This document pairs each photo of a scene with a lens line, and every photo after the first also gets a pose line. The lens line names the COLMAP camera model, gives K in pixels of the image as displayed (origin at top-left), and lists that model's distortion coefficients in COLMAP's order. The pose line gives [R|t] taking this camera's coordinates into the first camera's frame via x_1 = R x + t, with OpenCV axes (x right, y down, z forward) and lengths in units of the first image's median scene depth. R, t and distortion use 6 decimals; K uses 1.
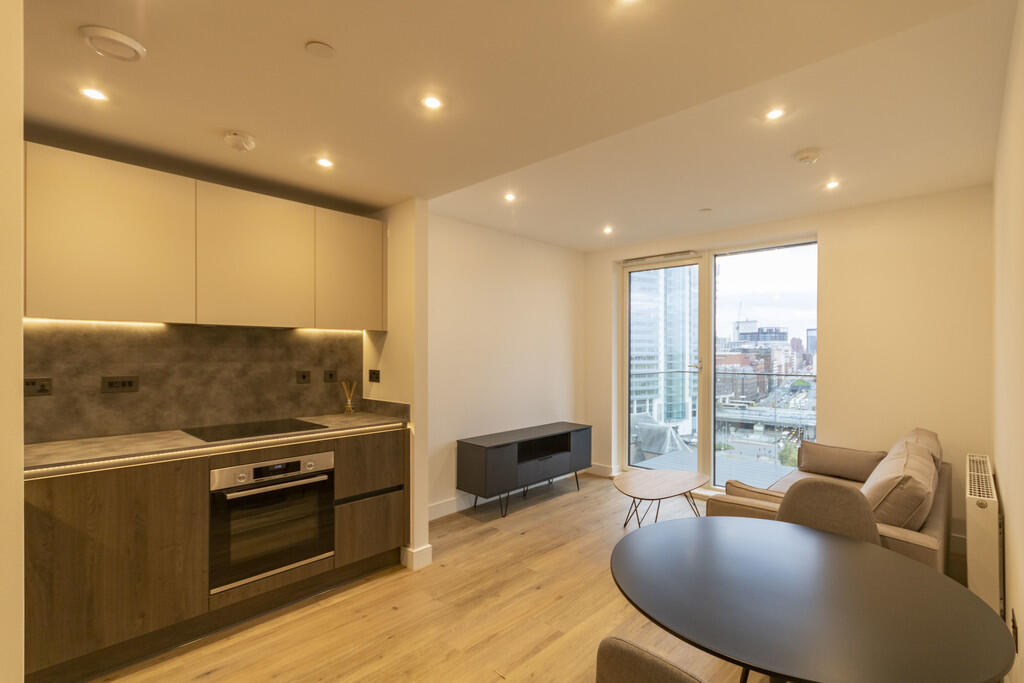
lens RADIAL K [[481.3, 0, 531.1], [0, 481.3, 347.9], [0, 0, 1]] dist [-0.000498, 0.000109]
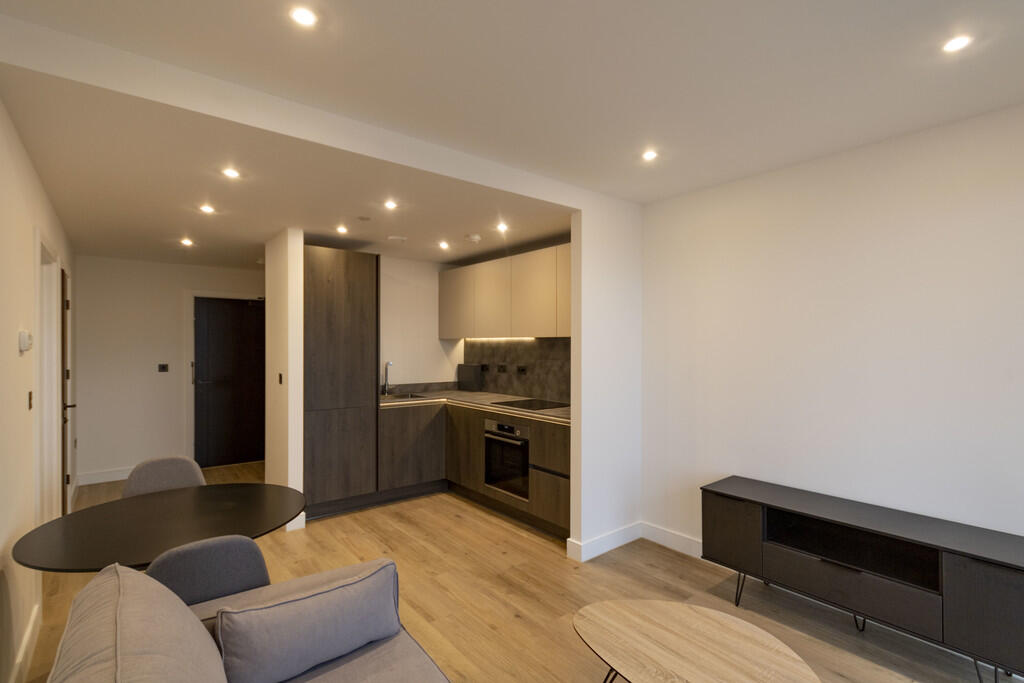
lens RADIAL K [[481.3, 0, 531.1], [0, 481.3, 347.9], [0, 0, 1]] dist [-0.000498, 0.000109]
pose [[-0.128477, 0.002467, -0.991709, 0.947177], [0.002536, 0.999994, 0.002159, -0.014913], [0.991709, -0.002237, -0.128483, 1.178024]]
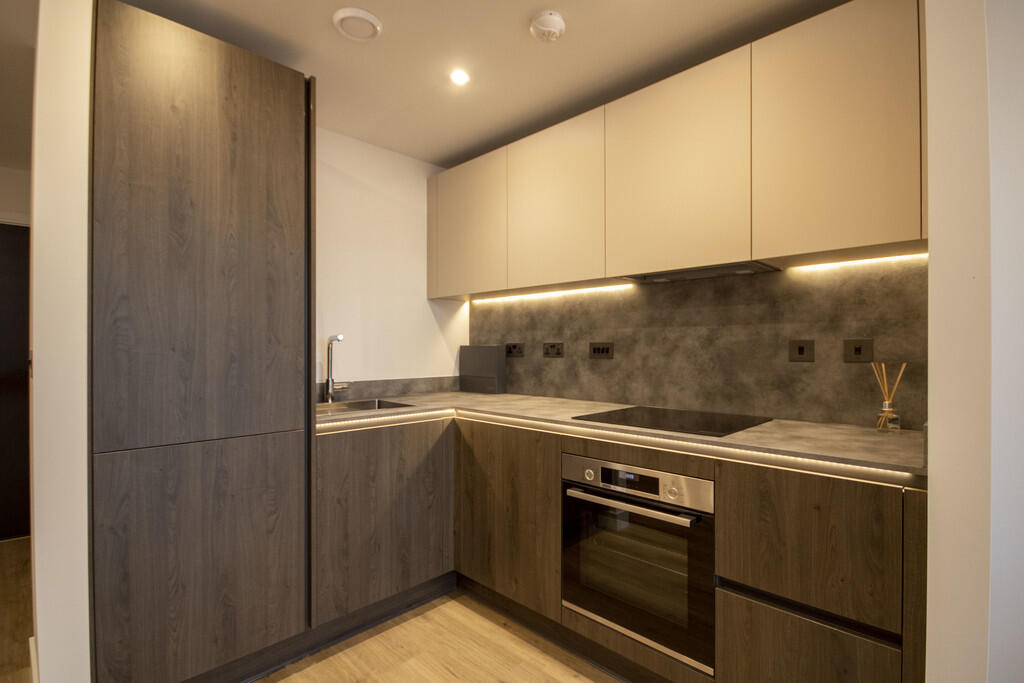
lens RADIAL K [[481.3, 0, 531.1], [0, 481.3, 347.9], [0, 0, 1]] dist [-0.000498, 0.000109]
pose [[-0.019755, -0.002739, -0.999801, 0.126104], [0.006798, 0.999973, -0.002874, 0.066229], [0.999782, -0.006853, -0.019735, 0.805147]]
